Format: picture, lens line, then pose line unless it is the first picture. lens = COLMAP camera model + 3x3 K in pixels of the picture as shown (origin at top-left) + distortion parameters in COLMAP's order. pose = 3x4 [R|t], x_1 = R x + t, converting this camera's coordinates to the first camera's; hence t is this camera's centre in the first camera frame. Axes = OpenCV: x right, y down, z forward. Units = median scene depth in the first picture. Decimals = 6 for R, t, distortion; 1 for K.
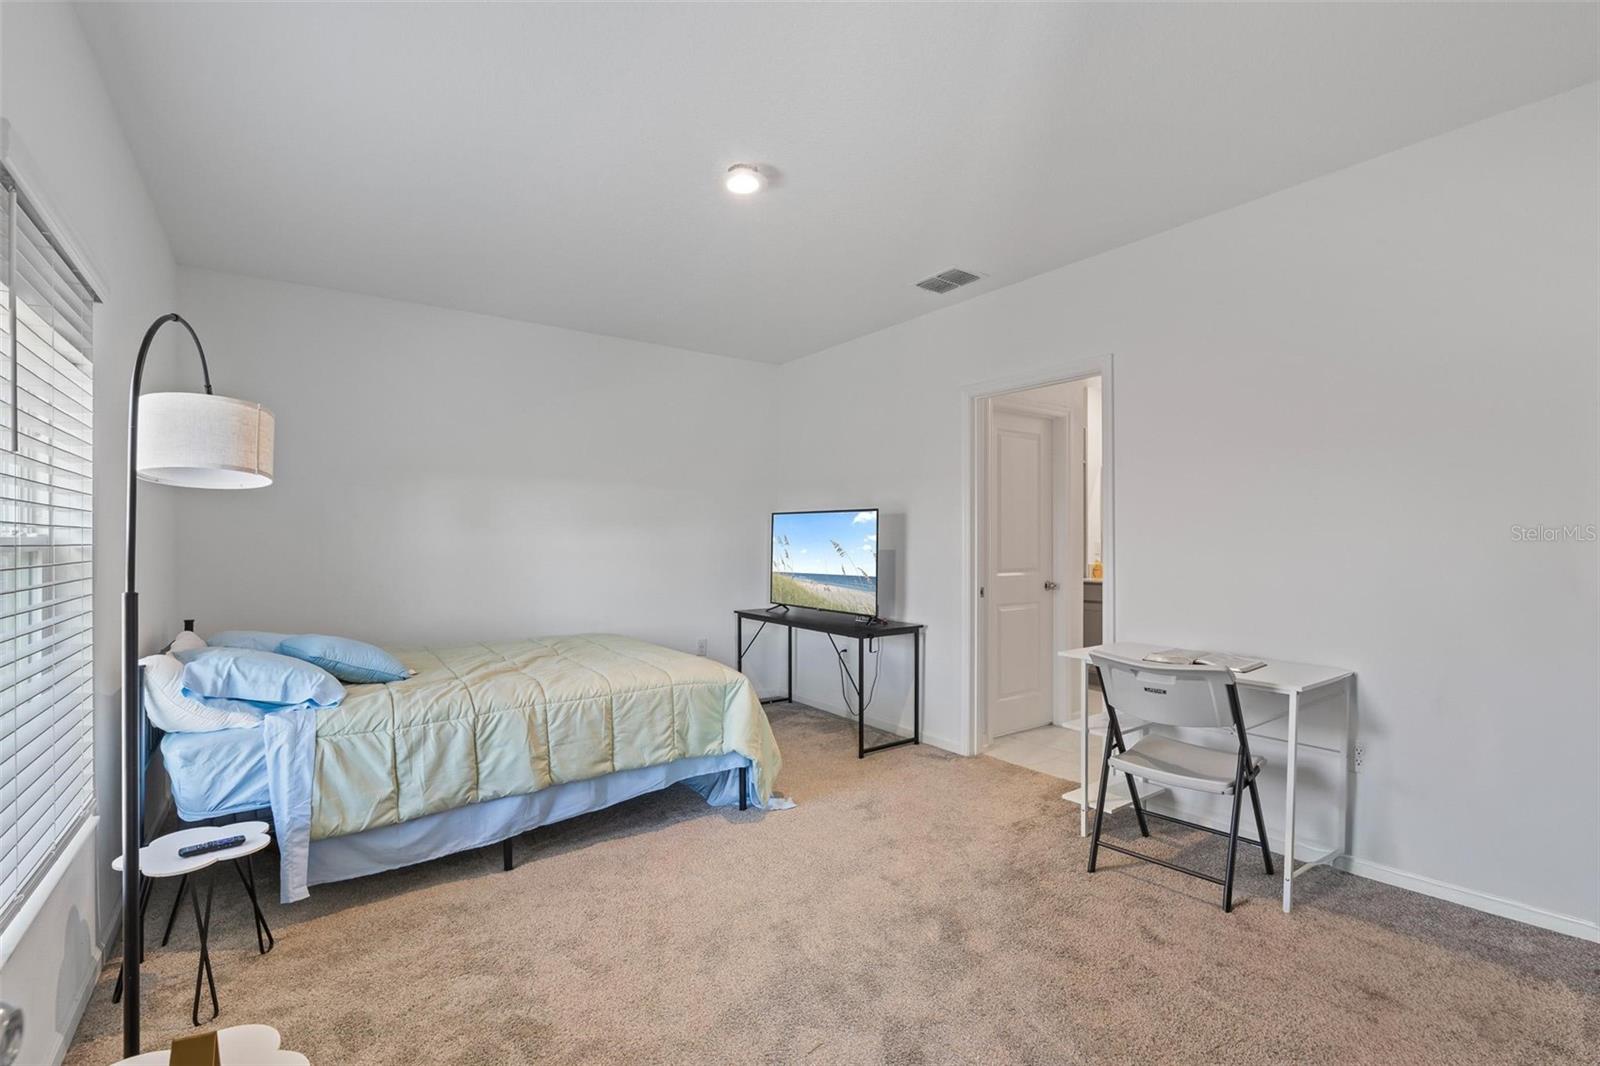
lens RADIAL K [[717.0, 0, 799.8], [0, 717.0, 541.2], [0, 0, 1]] dist [0.000164, 0.001809]
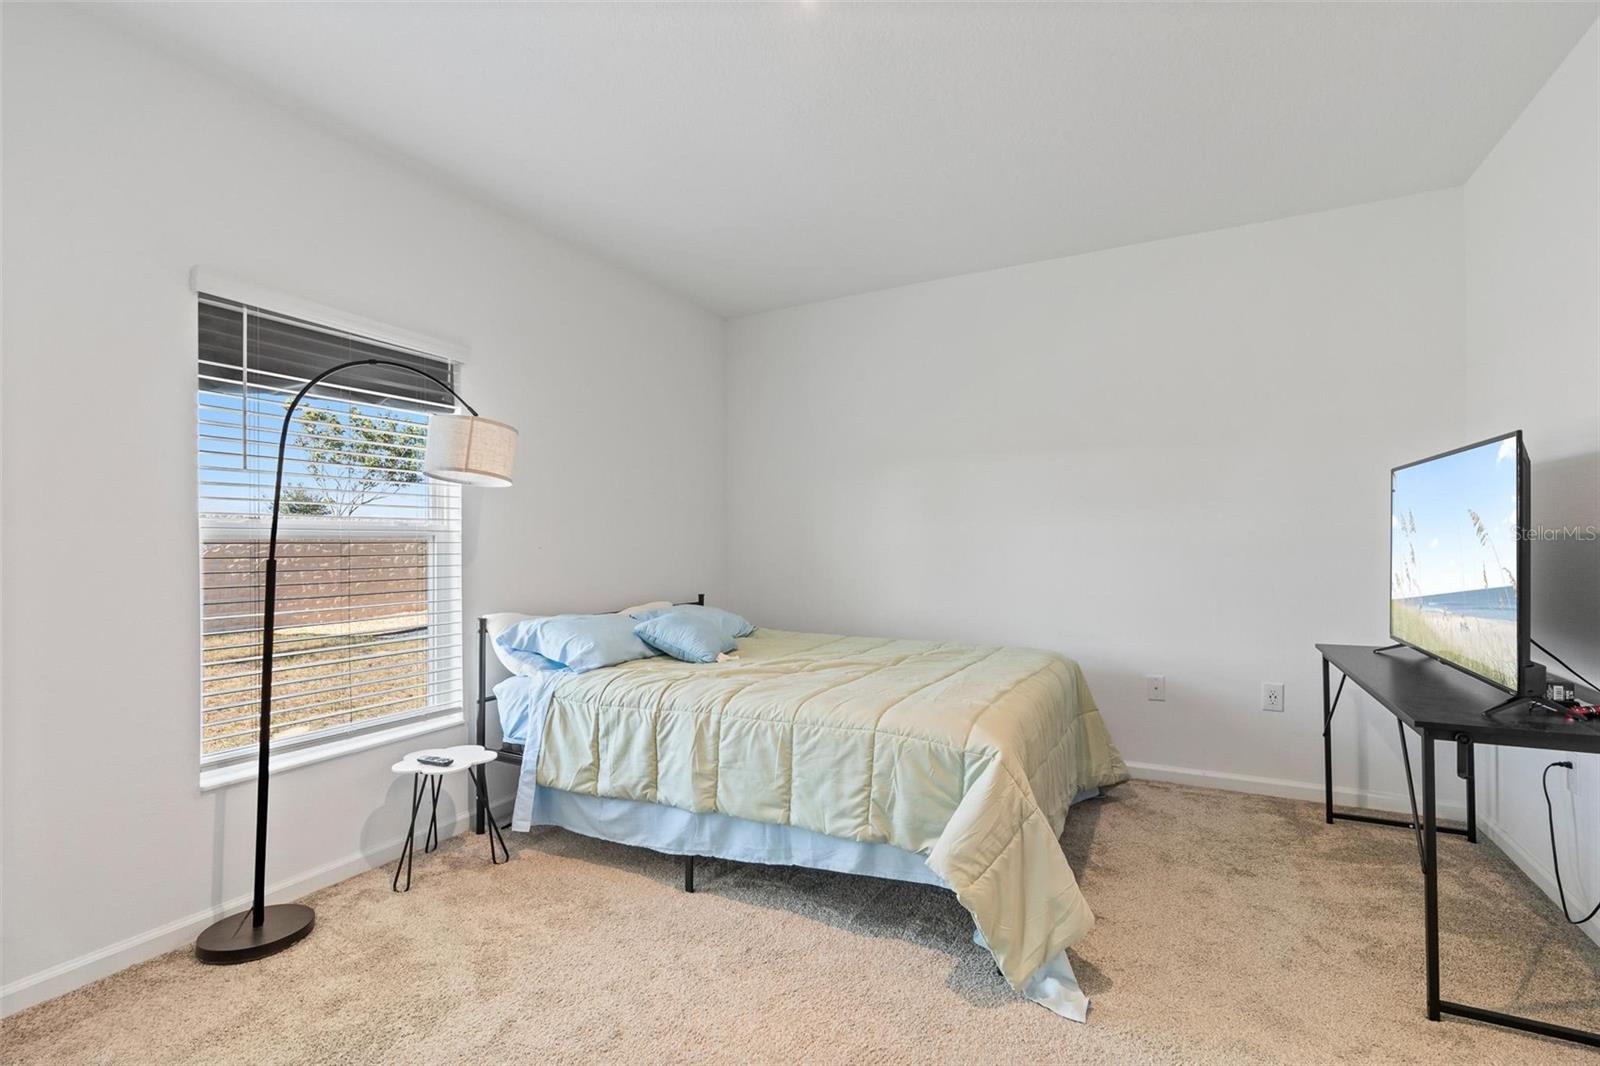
lens RADIAL K [[717.0, 0, 802.2], [0, 717.0, 530.4], [0, 0, 1]] dist [0.000164, 0.001809]
pose [[0.454927, -0.017053, -0.890365, 0.471925], [0.005258, 0.999851, -0.016464, 0.023241], [0.890513, 0.002808, 0.454949, 0.727562]]
